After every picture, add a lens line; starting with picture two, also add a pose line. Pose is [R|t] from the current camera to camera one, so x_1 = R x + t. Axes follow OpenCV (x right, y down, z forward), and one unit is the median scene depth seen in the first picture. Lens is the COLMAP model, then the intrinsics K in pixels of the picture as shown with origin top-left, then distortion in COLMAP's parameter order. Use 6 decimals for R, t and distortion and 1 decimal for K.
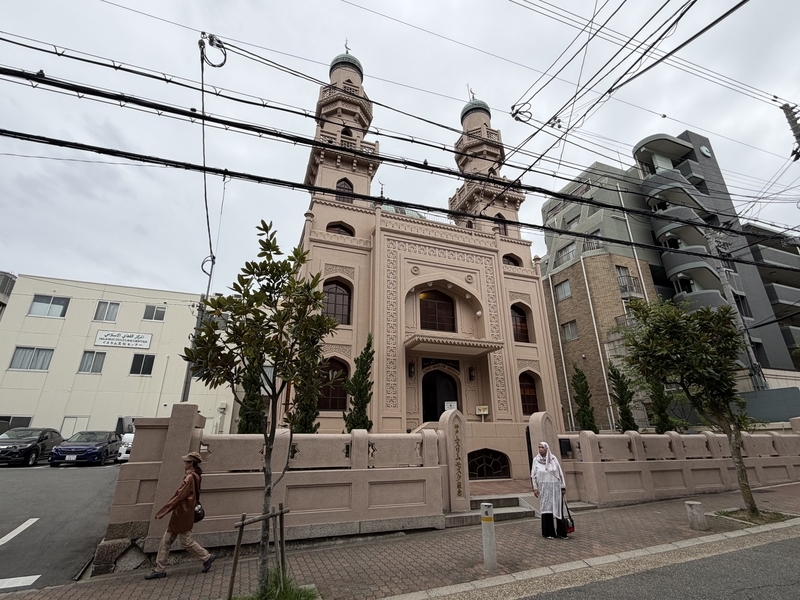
lens RADIAL K [[379.8, 0, 396.9], [0, 379.8, 302.0], [0, 0, 1]] dist [0.003690, -0.001162]
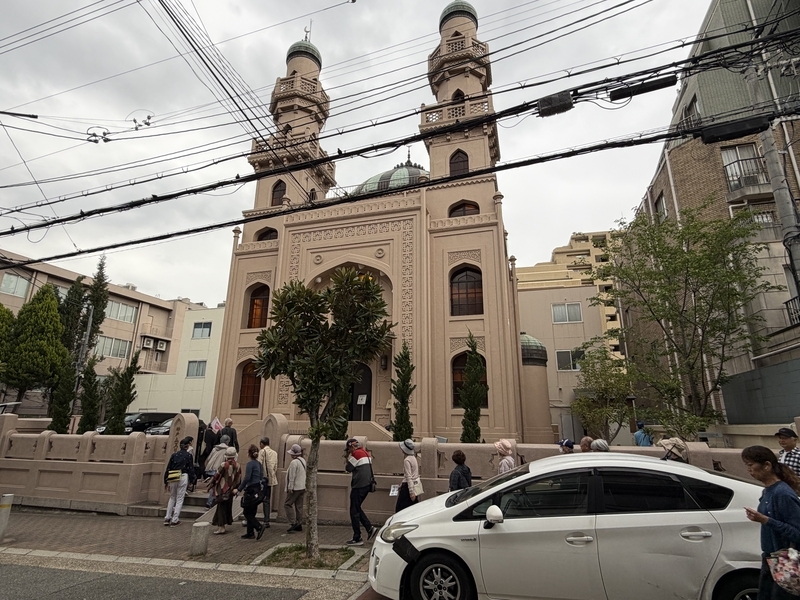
lens RADIAL K [[425.4, 0, 395.9], [0, 425.4, 303.2], [0, 0, 1]] dist [-0.001541, 0.001259]
pose [[0.795751, -0.151716, -0.586313, 0.729653], [0.197348, 0.980231, 0.014196, 0.041907], [0.572569, -0.127004, 0.809960, 0.216049]]
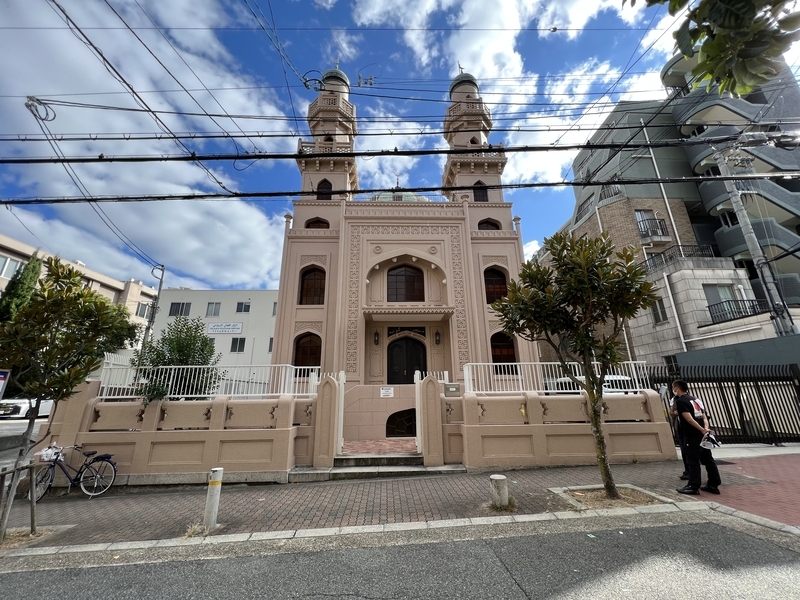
lens RADIAL K [[317.9, 0, 397.1], [0, 317.9, 298.5], [0, 0, 1]] dist [0.000936, -0.000794]
pose [[0.947202, -0.101233, -0.304236, 0.335661], [0.118555, 0.992183, 0.038961, 0.026335], [0.297914, -0.072973, 0.951800, 0.108655]]
